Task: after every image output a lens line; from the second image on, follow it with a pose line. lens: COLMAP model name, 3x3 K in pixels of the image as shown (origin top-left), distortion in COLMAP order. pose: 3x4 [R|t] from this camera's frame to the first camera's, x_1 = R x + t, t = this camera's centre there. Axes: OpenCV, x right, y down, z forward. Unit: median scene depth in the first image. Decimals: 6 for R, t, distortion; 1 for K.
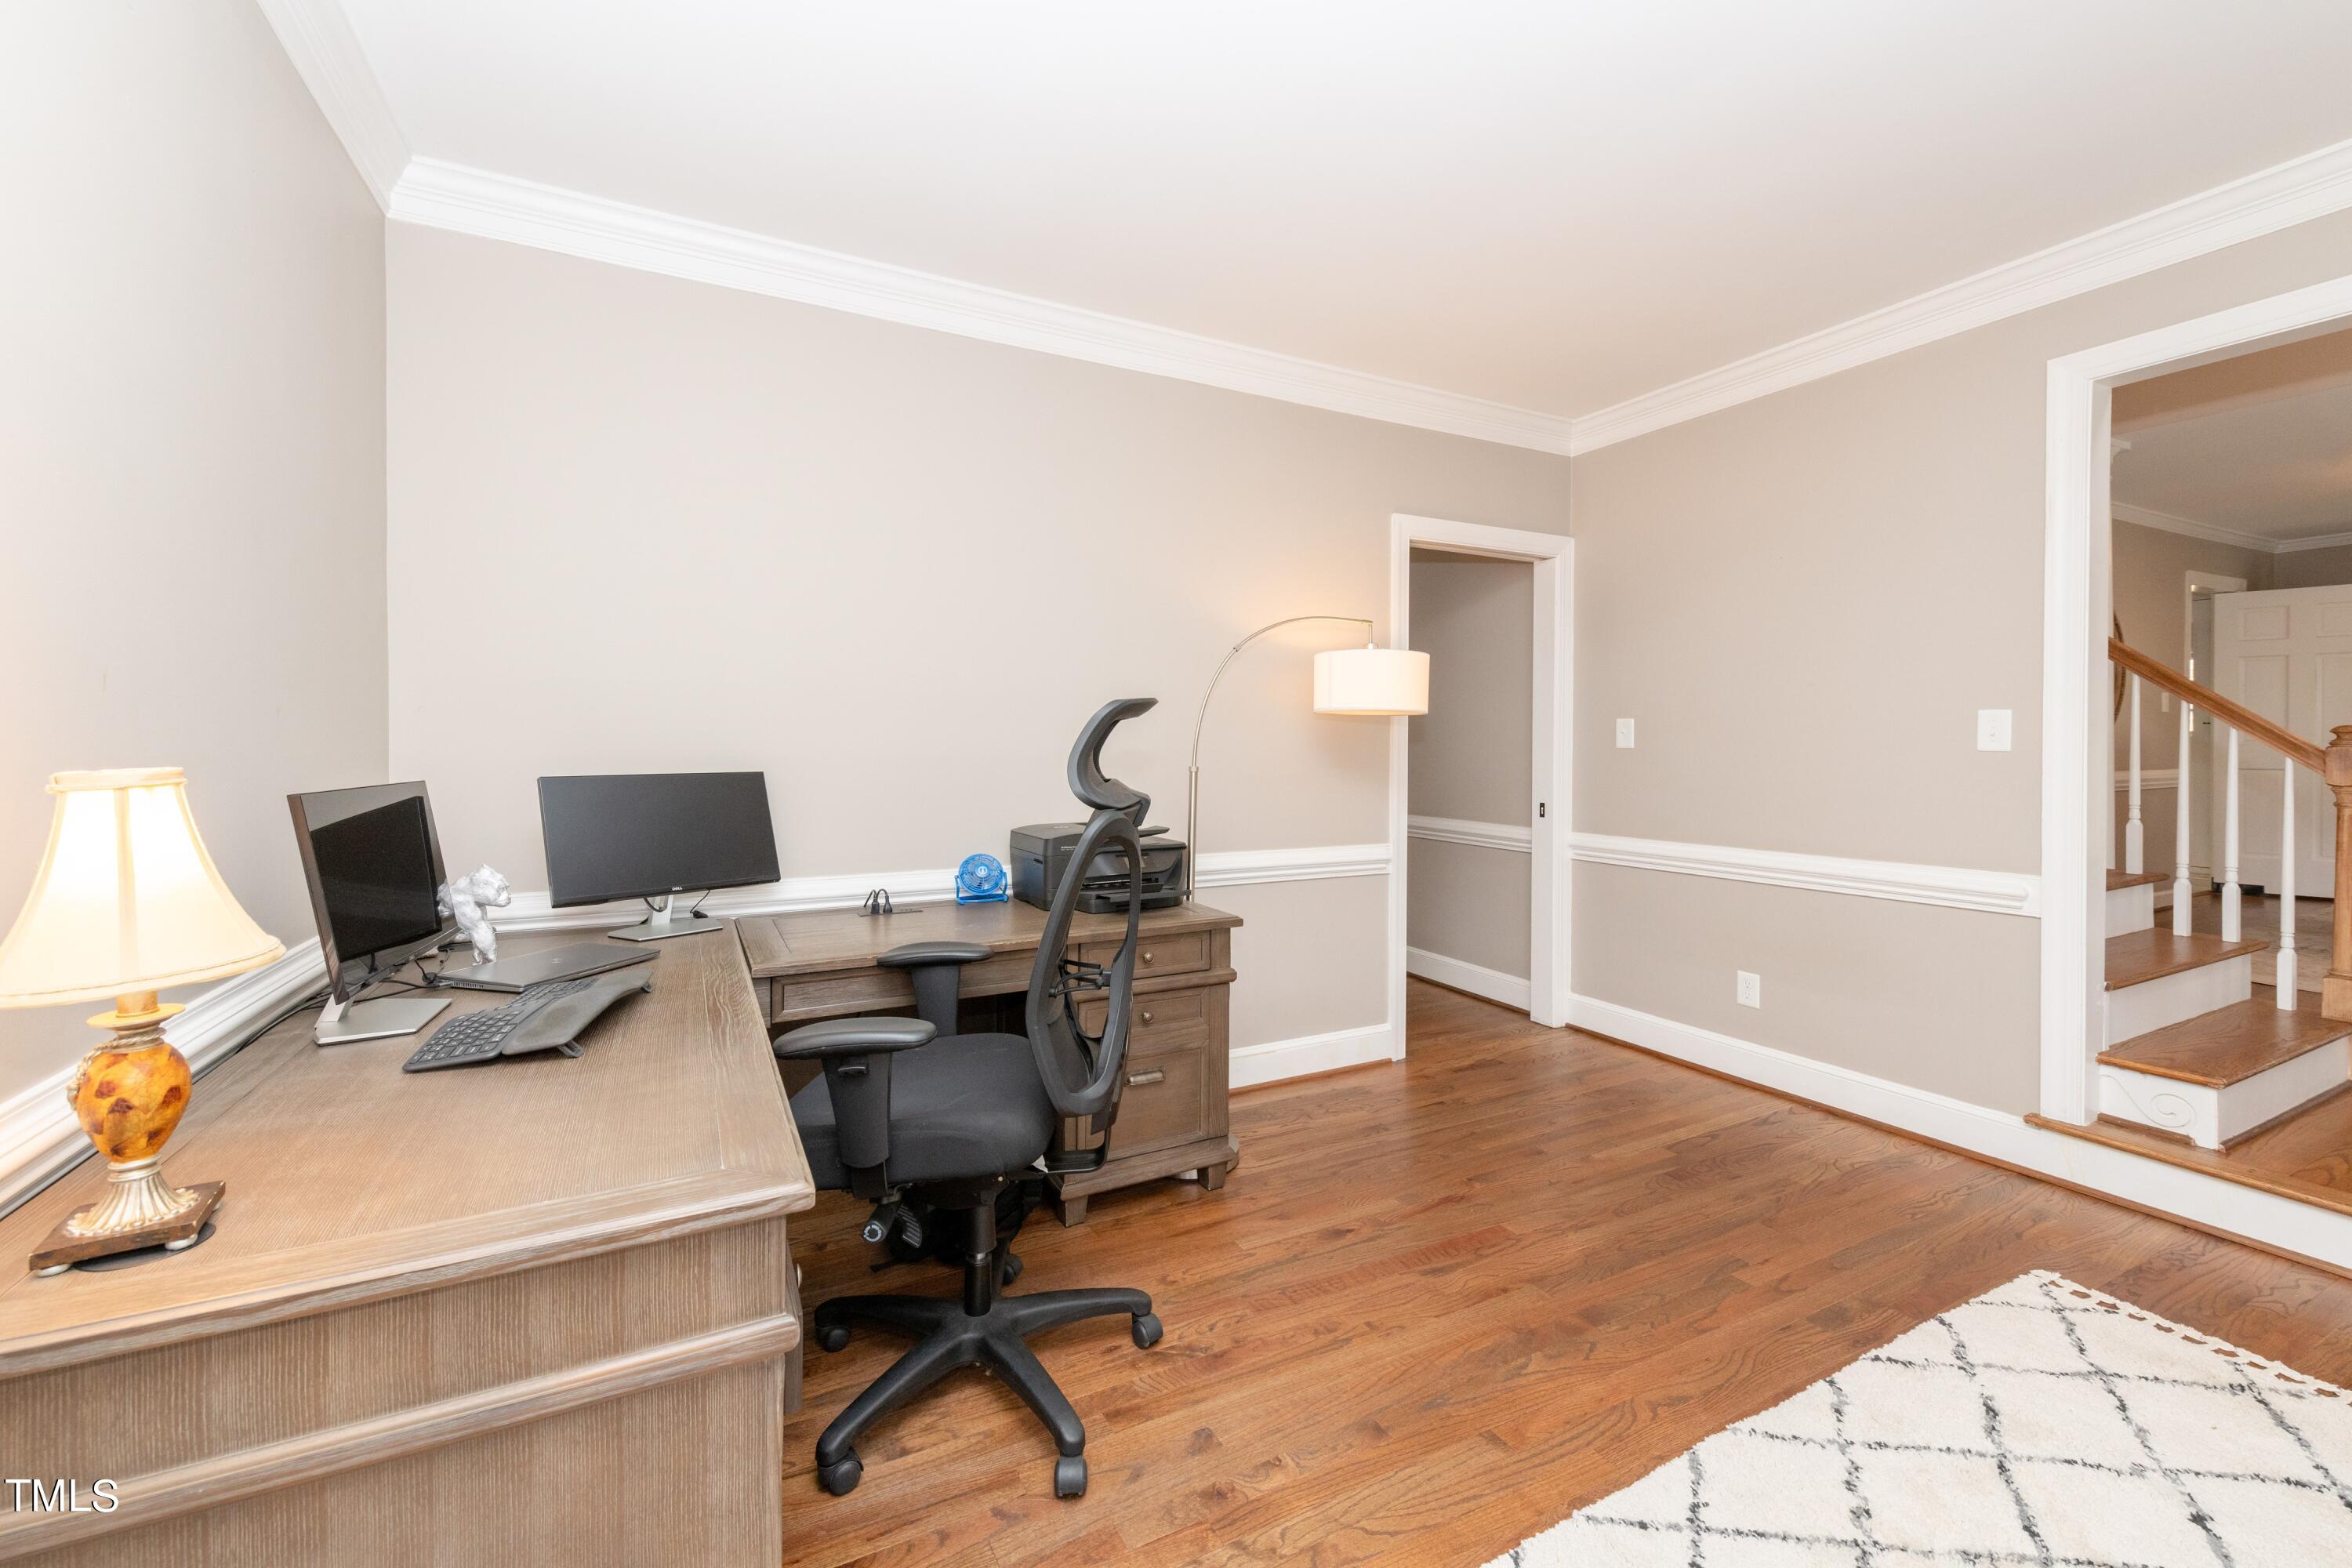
lens RADIAL K [[900.4, 0, 1167.5], [0, 900.4, 741.3], [0, 0, 1]] dist [-0.017781, -0.000324]
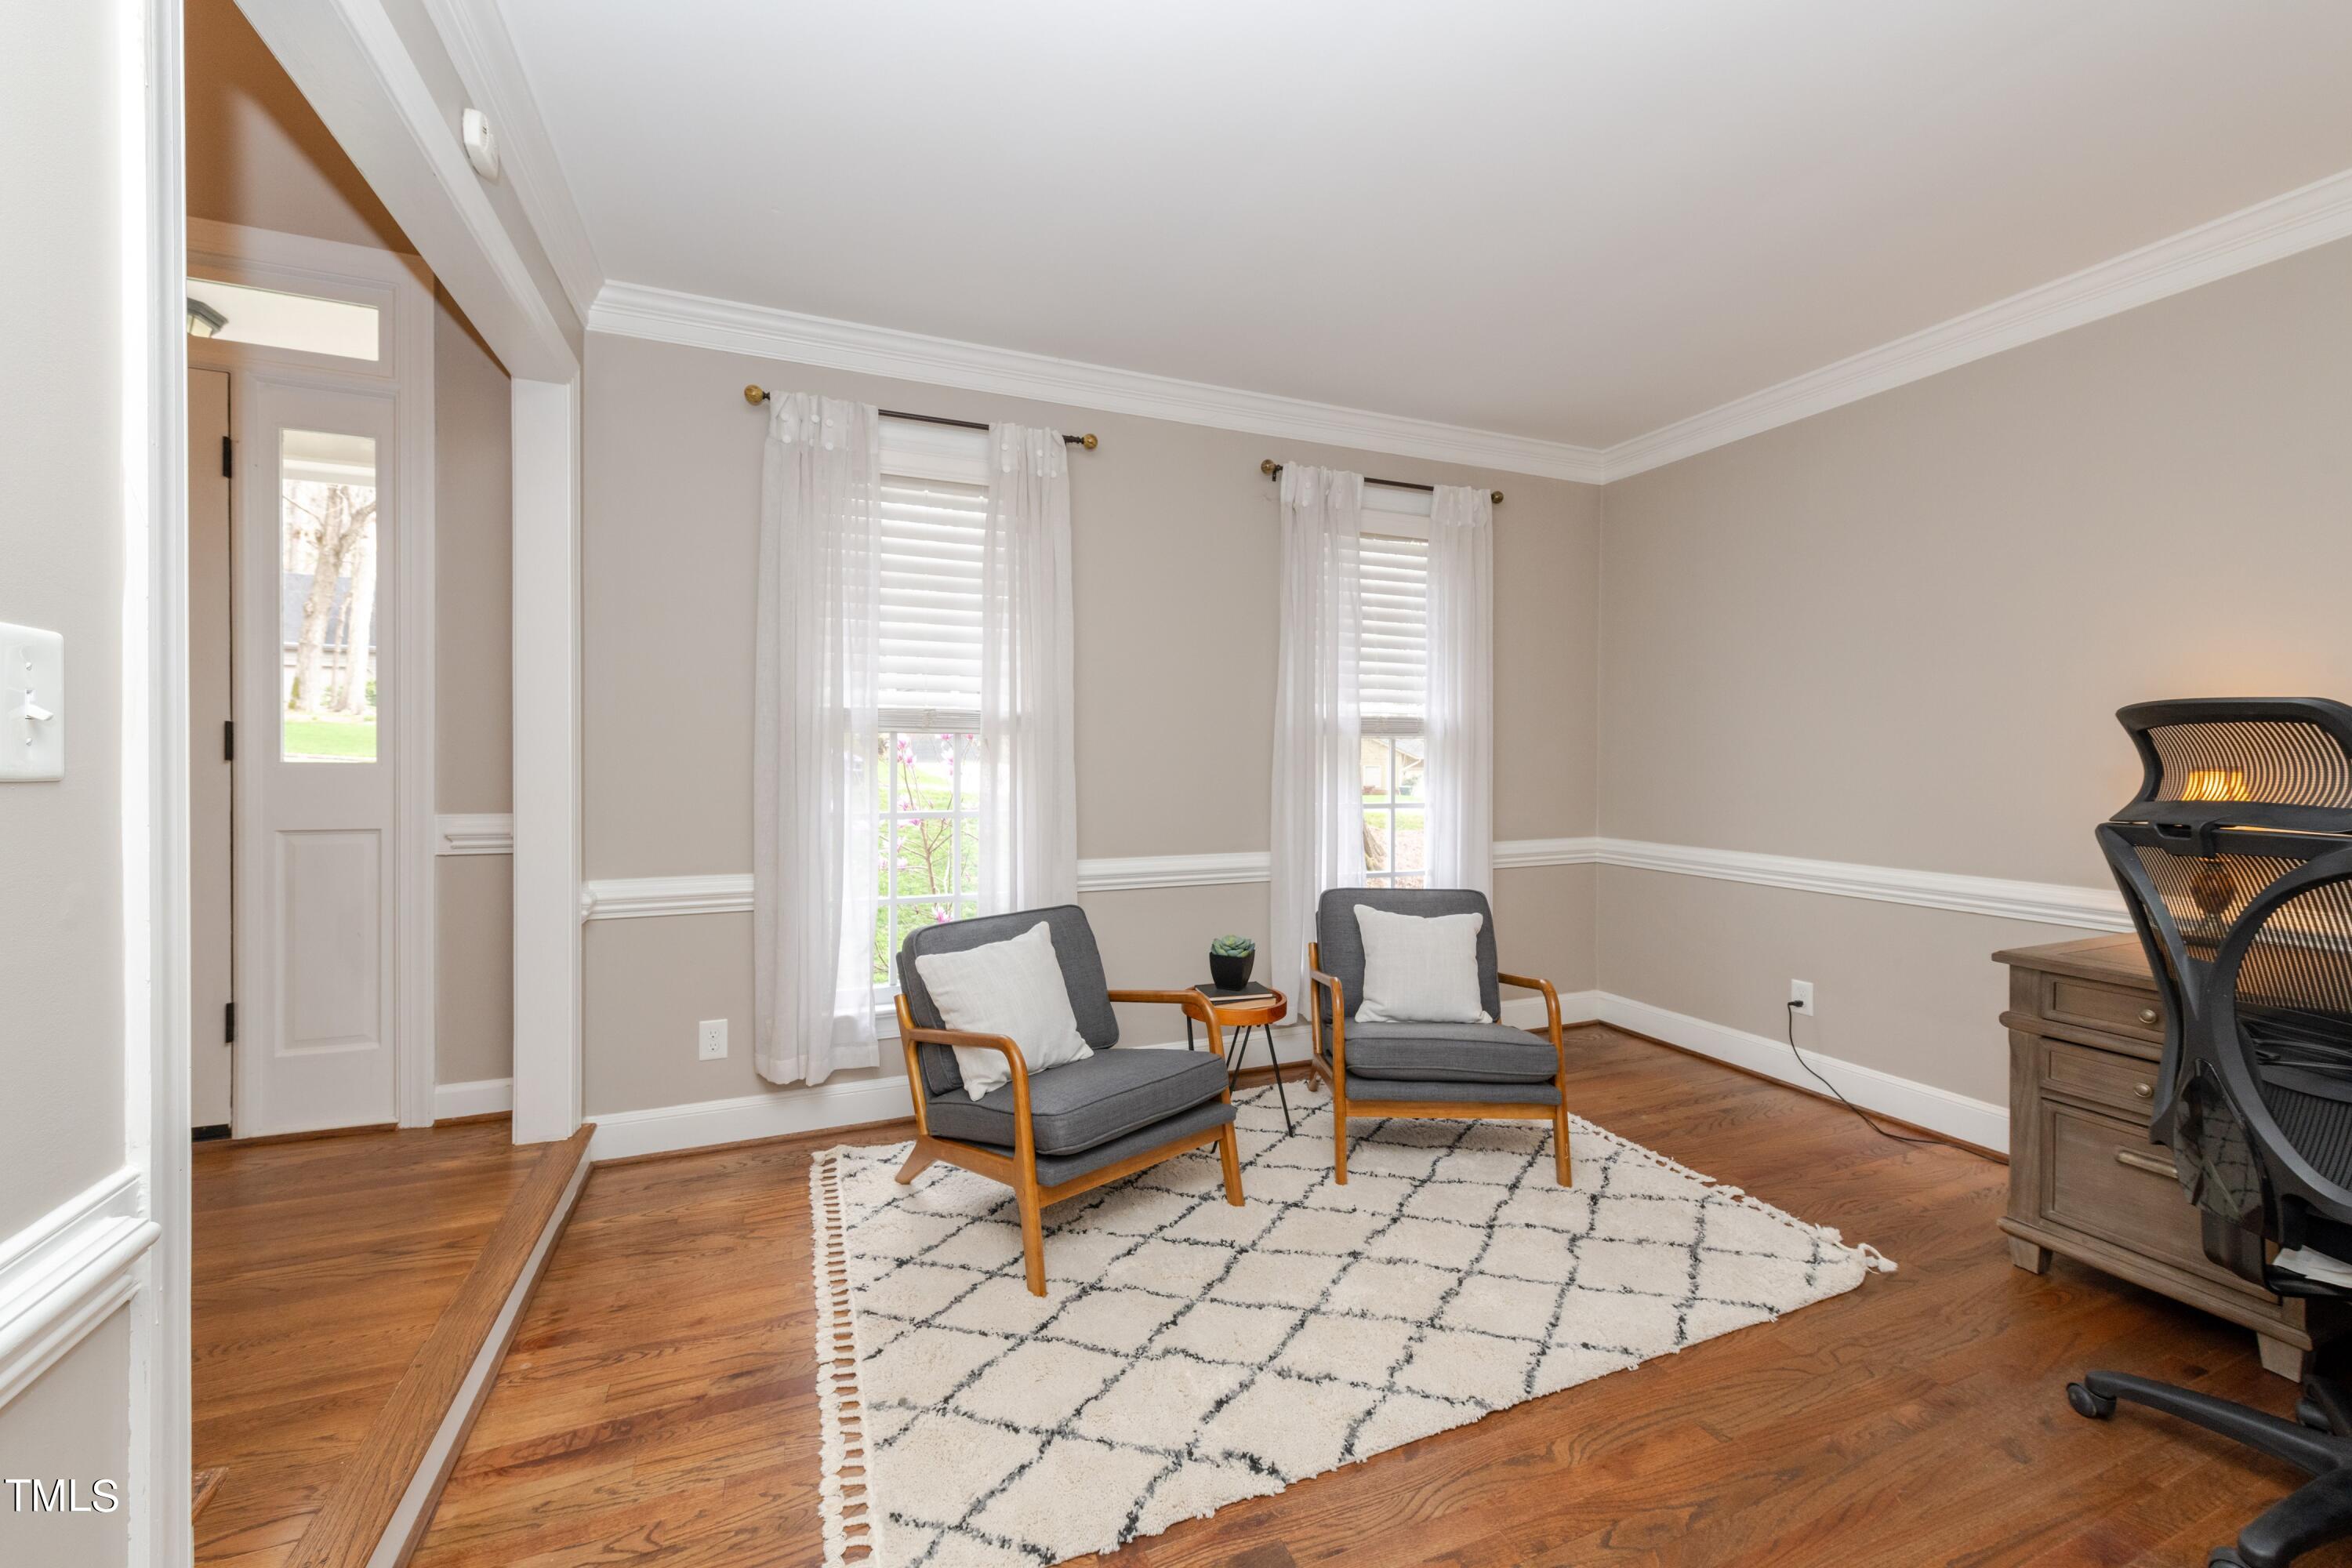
lens RADIAL K [[900.4, 0, 1167.5], [0, 900.4, 741.3], [0, 0, 1]] dist [-0.017781, -0.000324]
pose [[-0.997045, 0.002769, 0.076772, 0.598126], [0.002161, 0.999966, -0.007999, -0.016753], [-0.076791, -0.007809, -0.997017, 1.350196]]
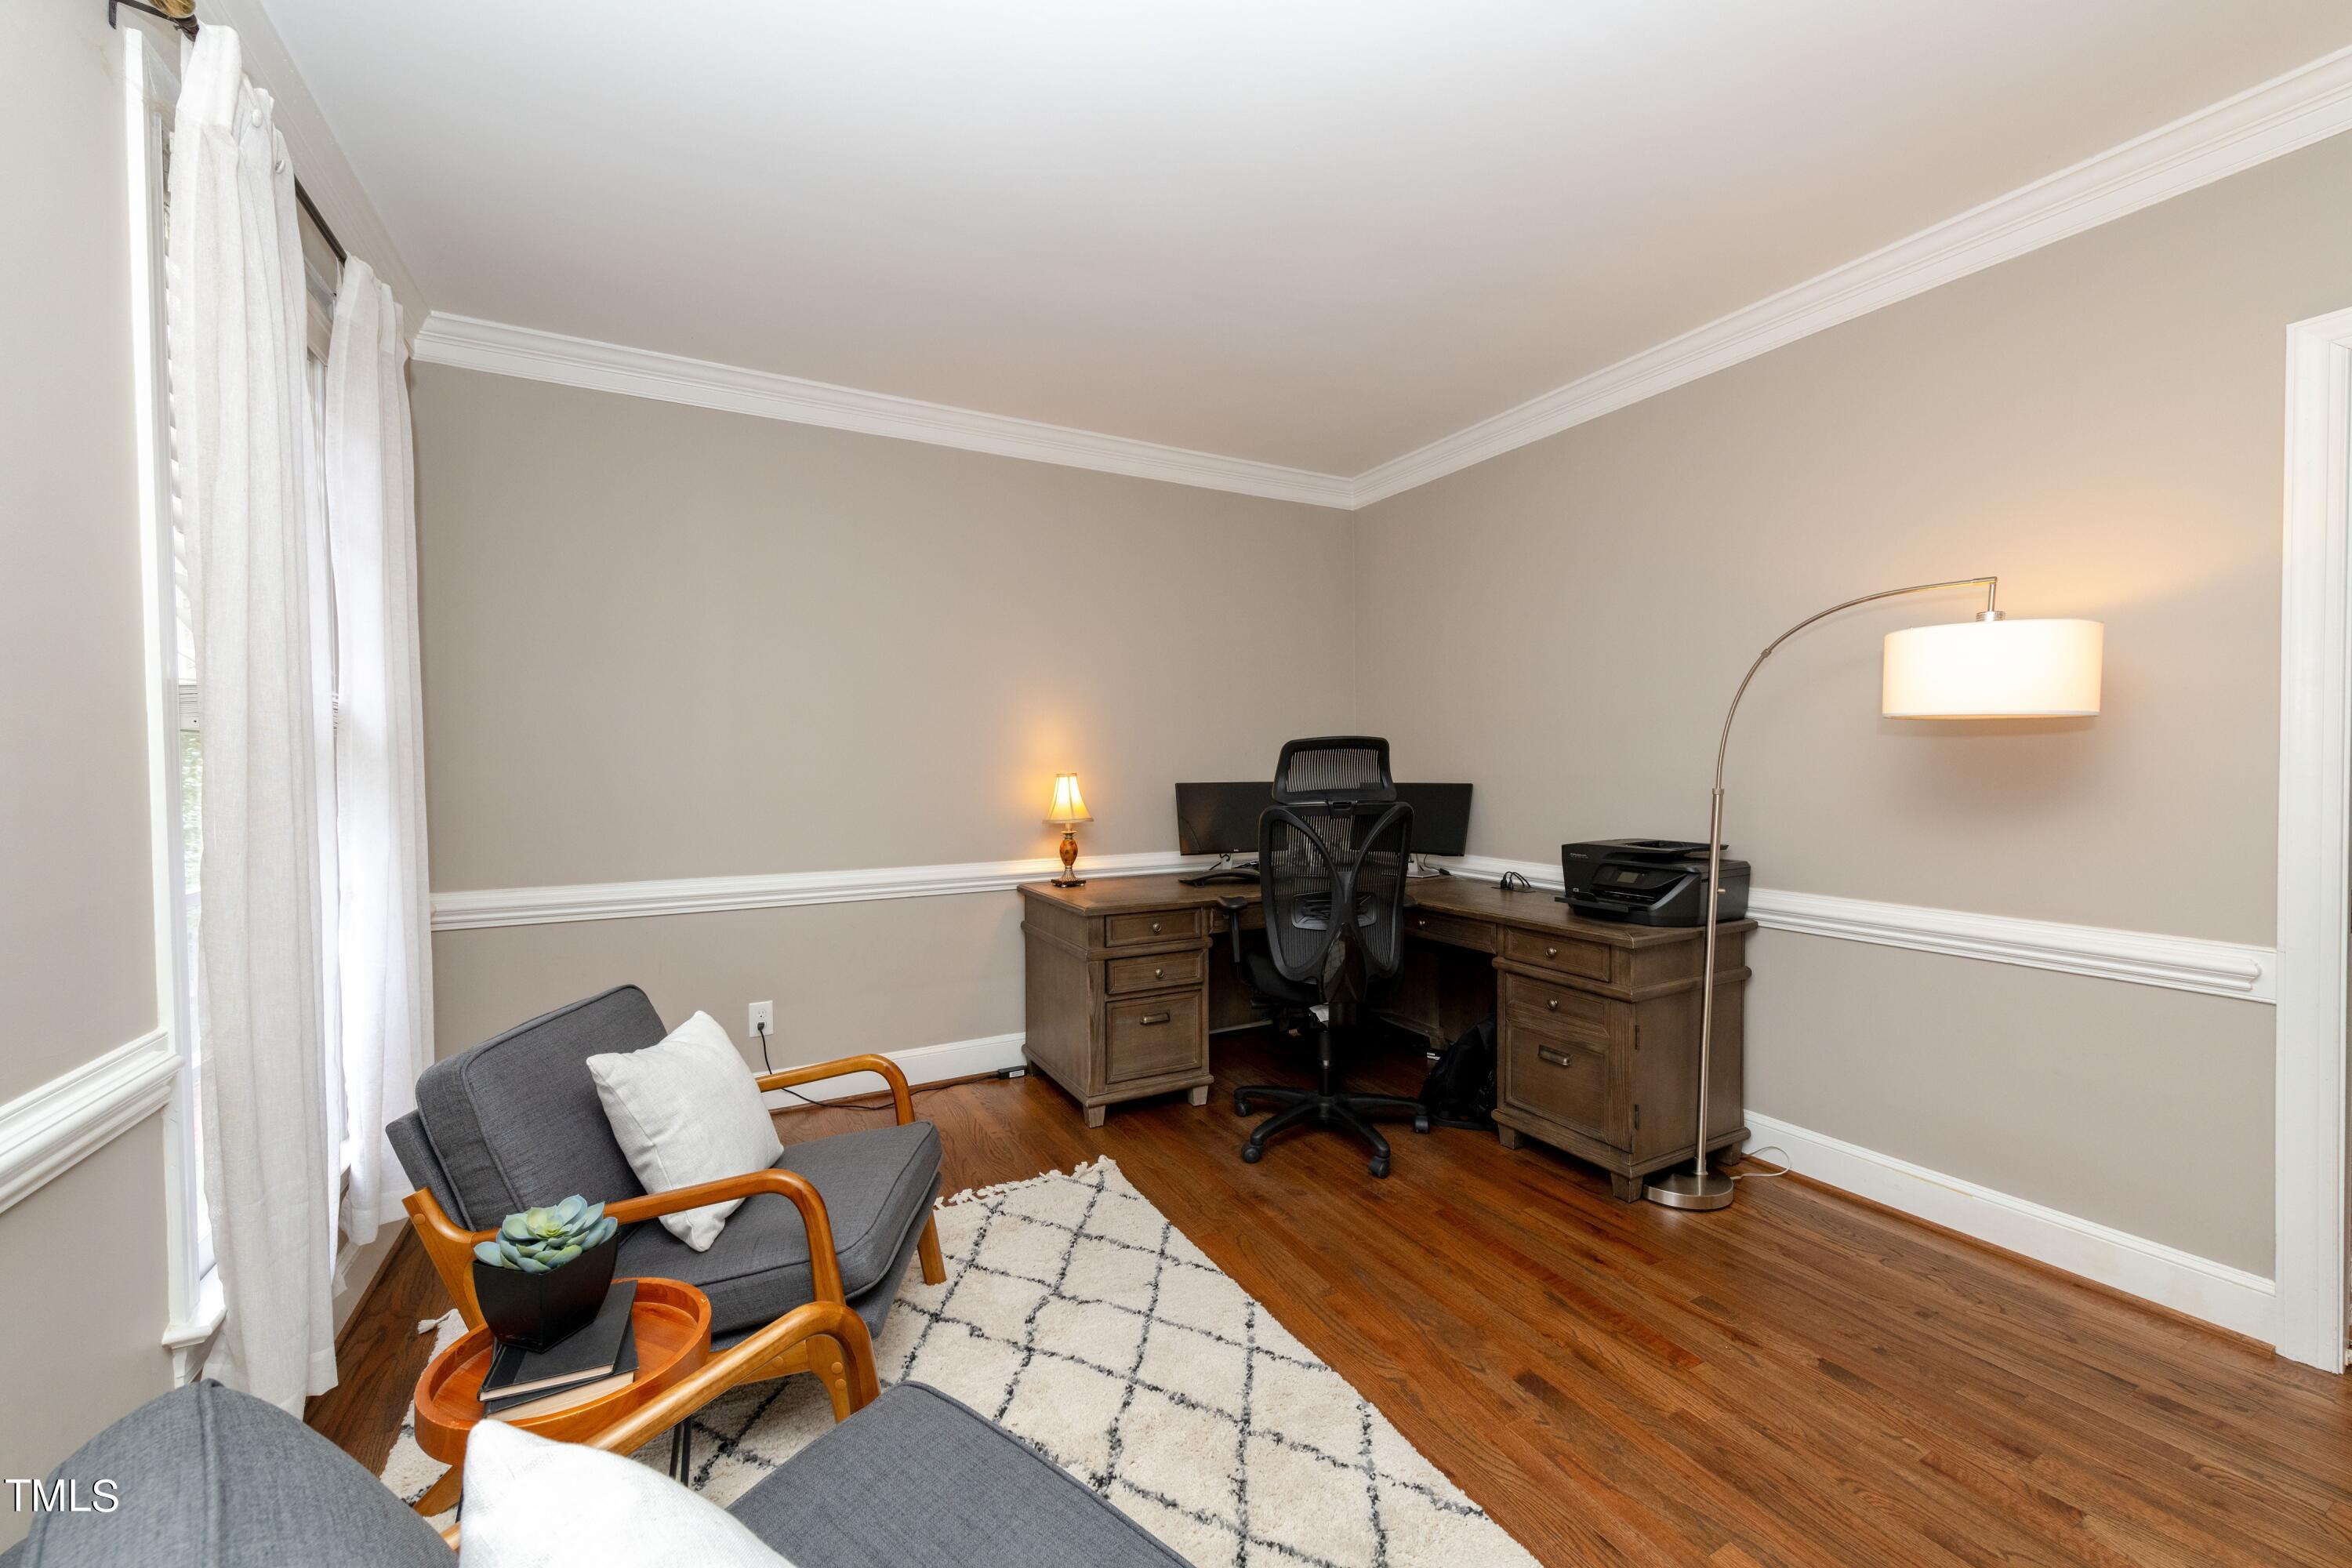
lens RADIAL K [[927.6, 0, 1176.1], [0, 927.6, 781.9], [0, 0, 1]] dist [0.000990, -0.000728]
pose [[0.032489, 0.017146, -0.999325, 1.111081], [0.007233, 0.999823, 0.017390, 0.000607], [0.999446, -0.007793, 0.032359, 0.471012]]
